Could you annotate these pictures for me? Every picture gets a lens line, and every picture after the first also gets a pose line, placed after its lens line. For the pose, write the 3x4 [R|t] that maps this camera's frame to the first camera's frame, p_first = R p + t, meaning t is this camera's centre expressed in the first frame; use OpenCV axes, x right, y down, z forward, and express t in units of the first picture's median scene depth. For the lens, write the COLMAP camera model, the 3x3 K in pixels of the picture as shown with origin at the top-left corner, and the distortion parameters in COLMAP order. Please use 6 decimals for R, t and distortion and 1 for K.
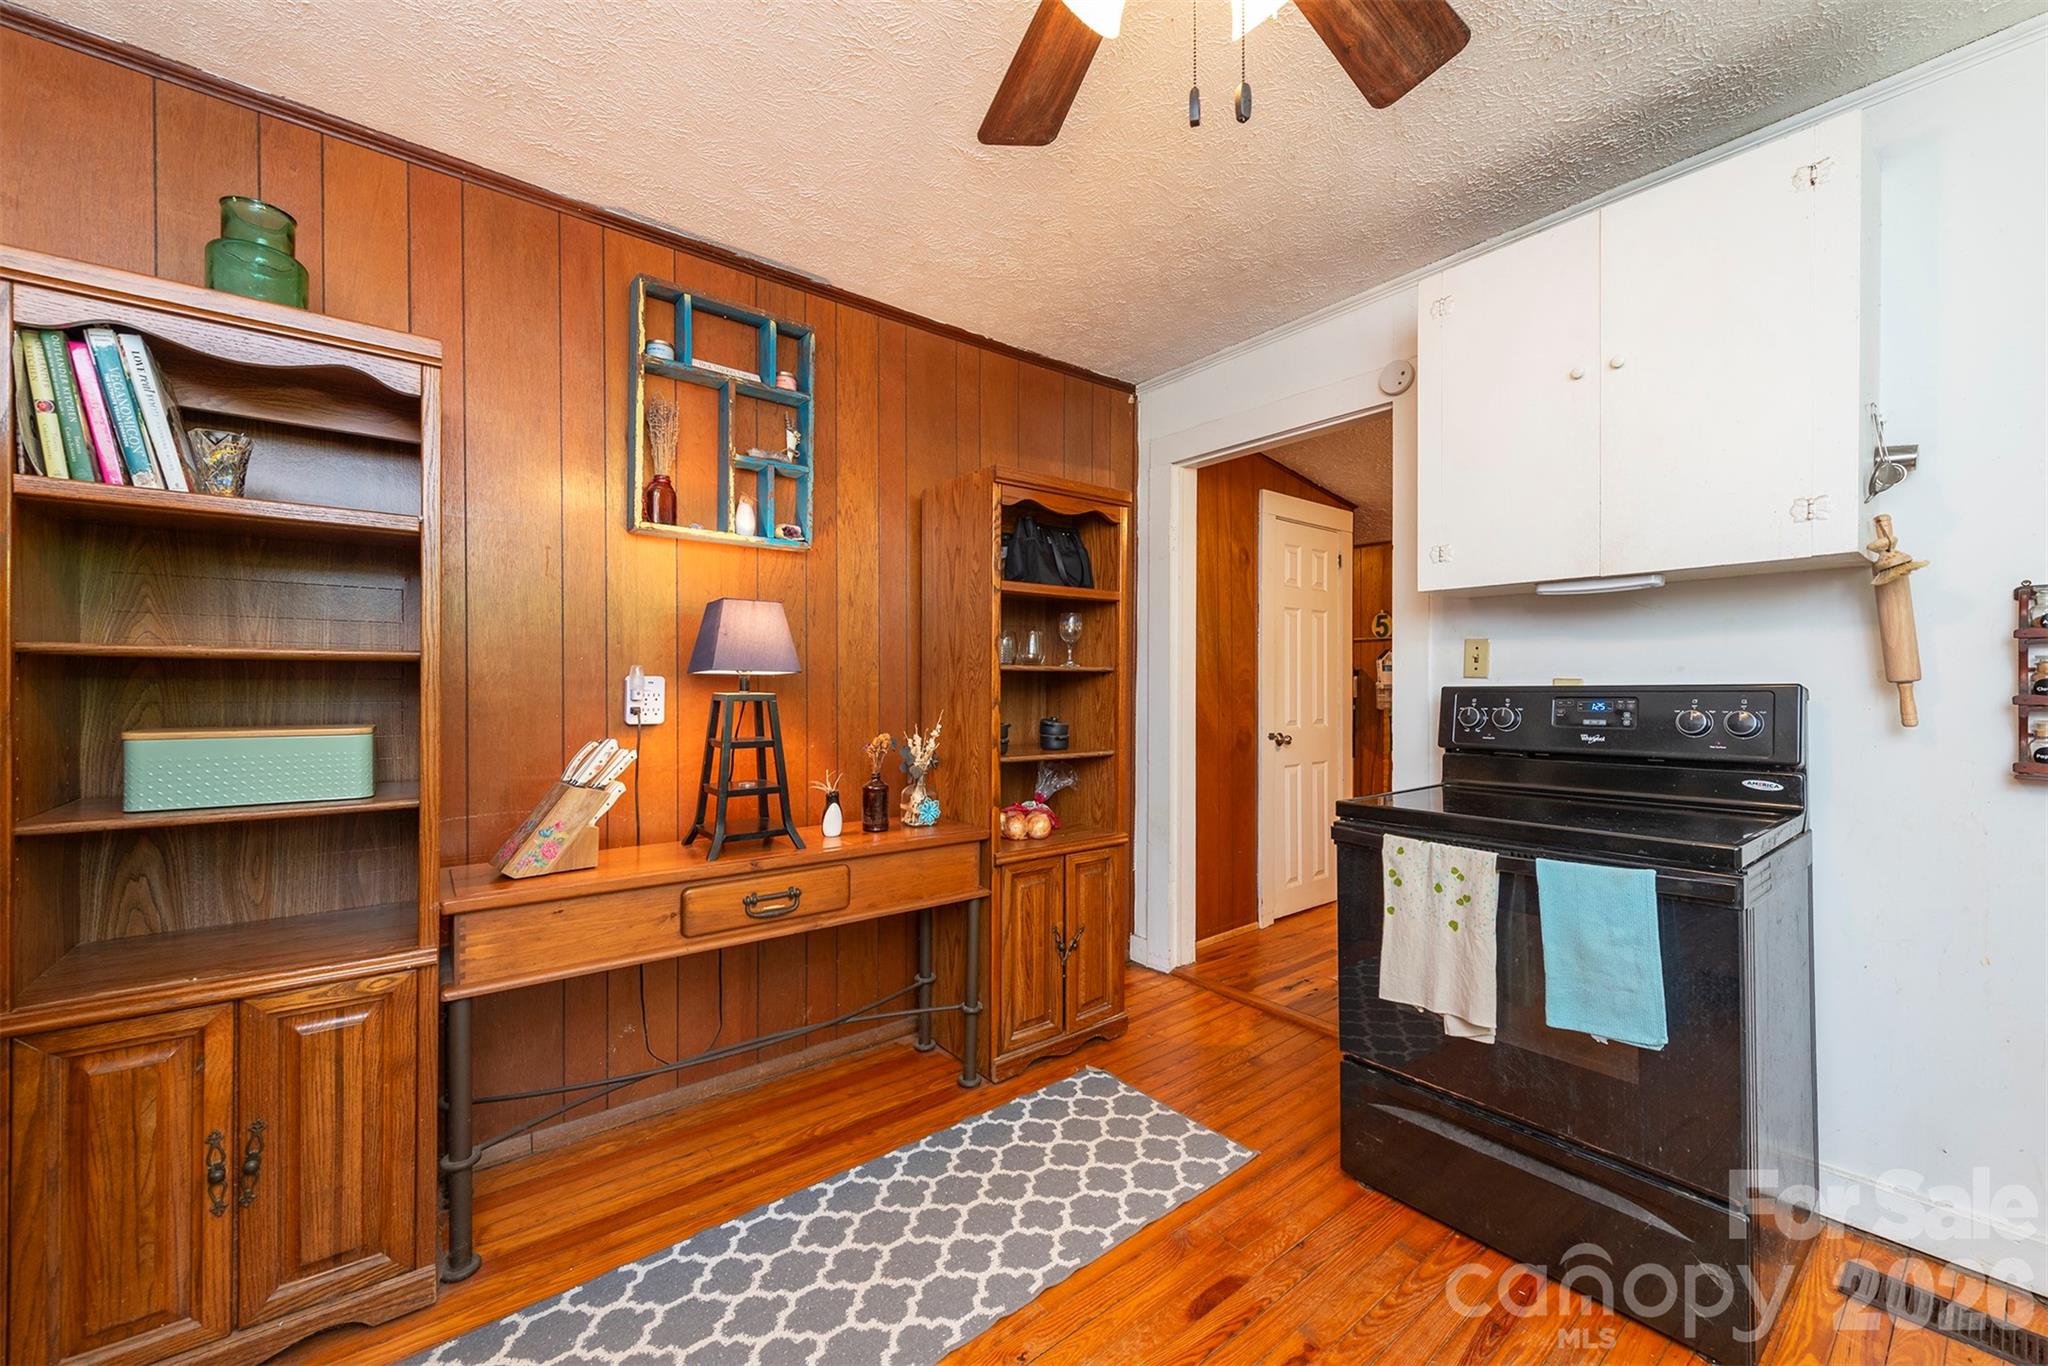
lens RADIAL K [[801.8, 0, 1013.2], [0, 801.8, 689.2], [0, 0, 1]] dist [0.010495, -0.003557]
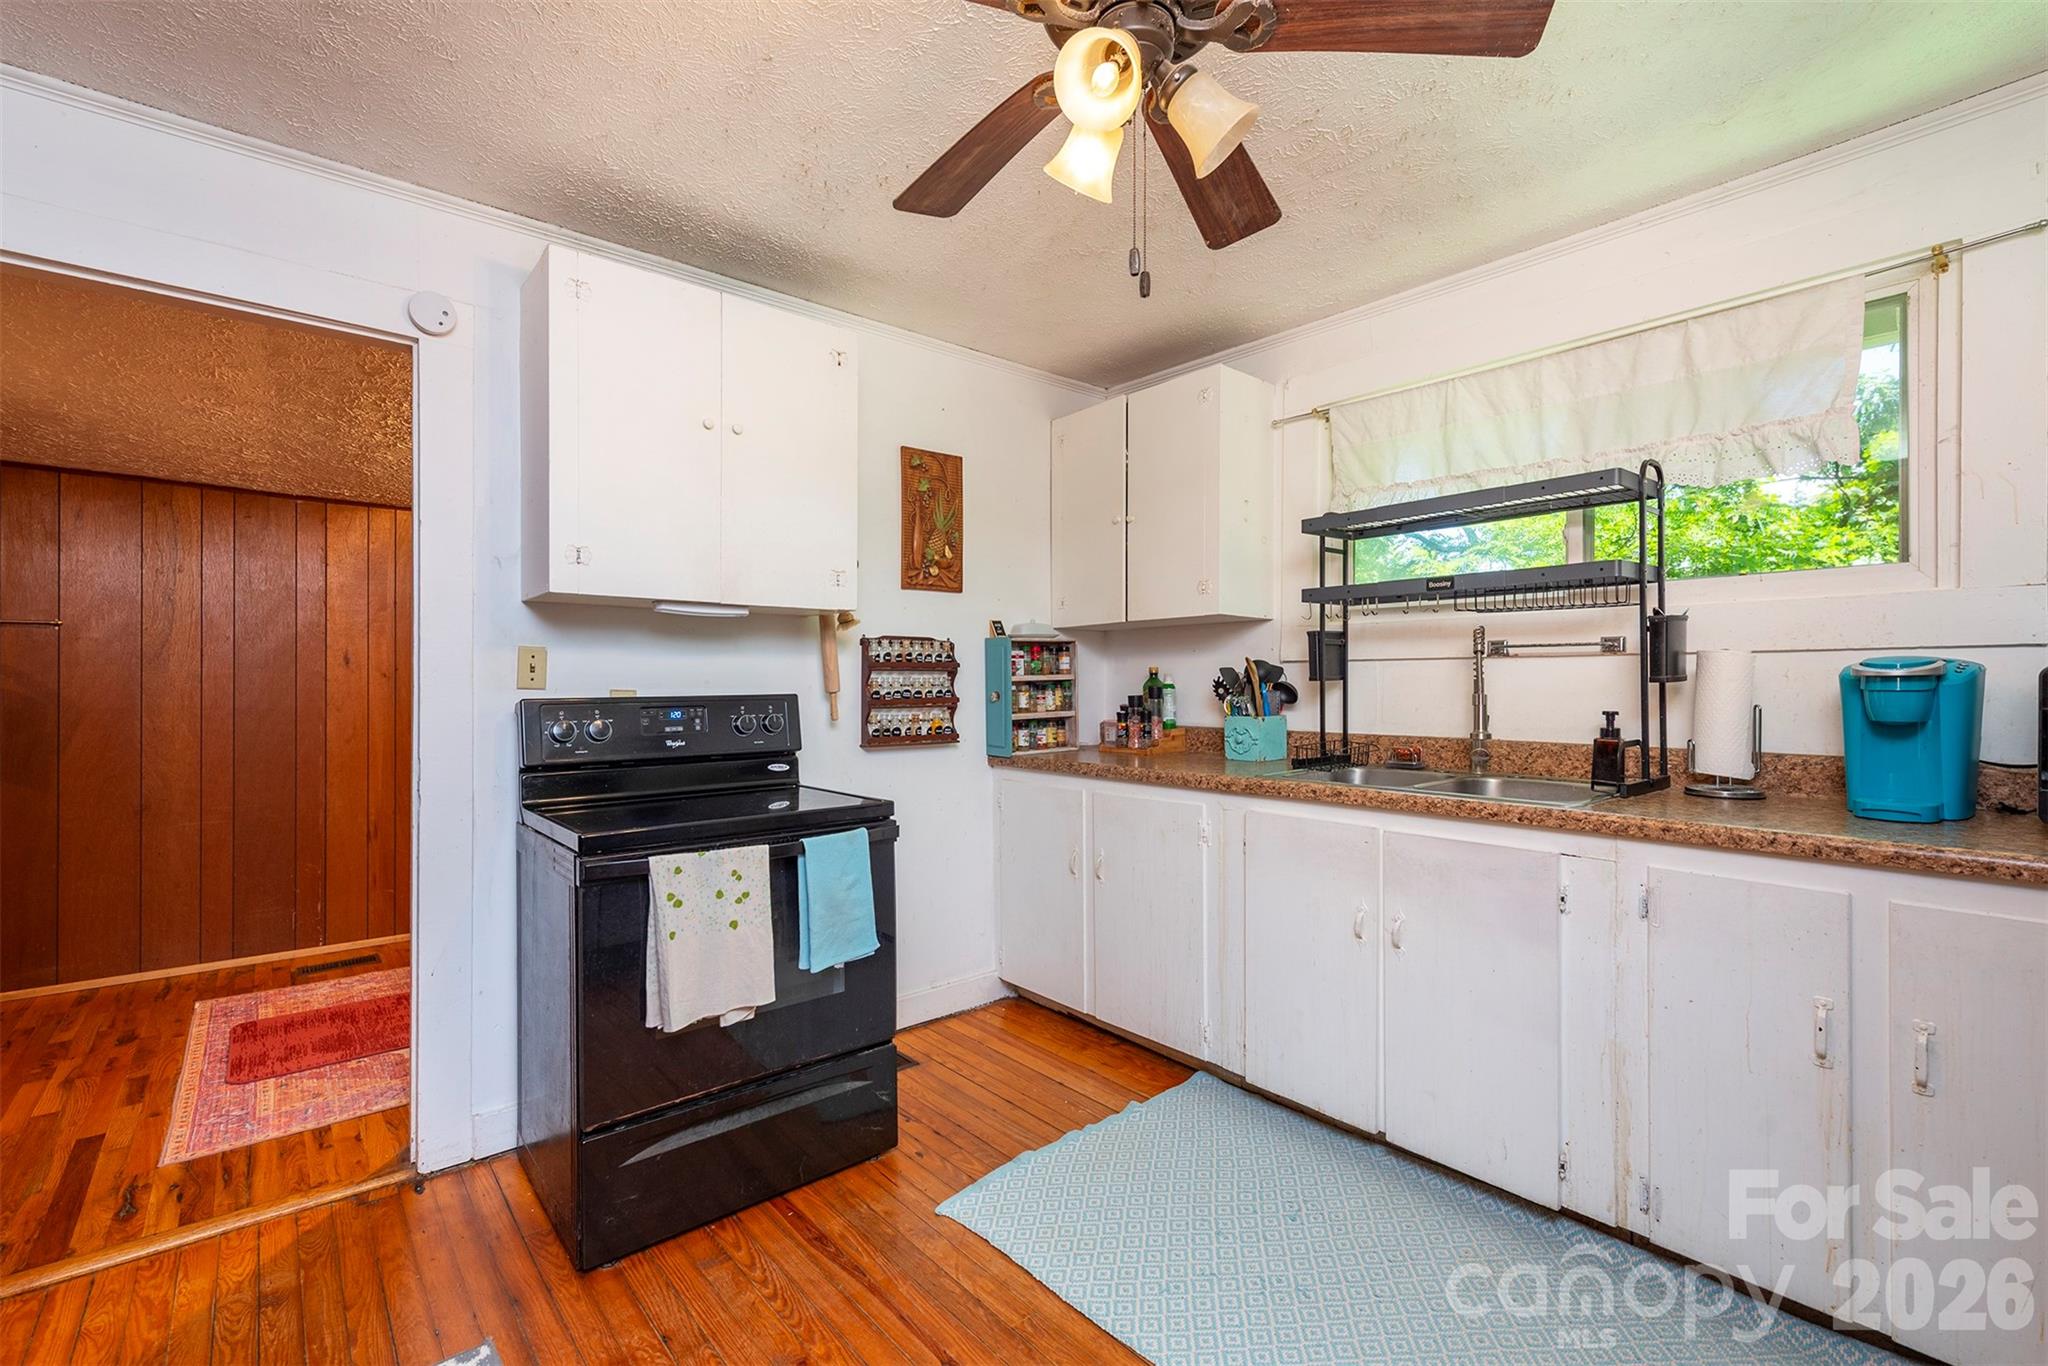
lens RADIAL K [[906.1, 0, 1029.1], [0, 906.1, 684.1], [0, 0, 1]] dist [0.002169, 0.000099]
pose [[-0.035391, -0.002085, 0.999371, -0.517897], [0.013356, 0.999908, 0.002559, -0.016882], [-0.999284, 0.013438, -0.035360, 0.508136]]
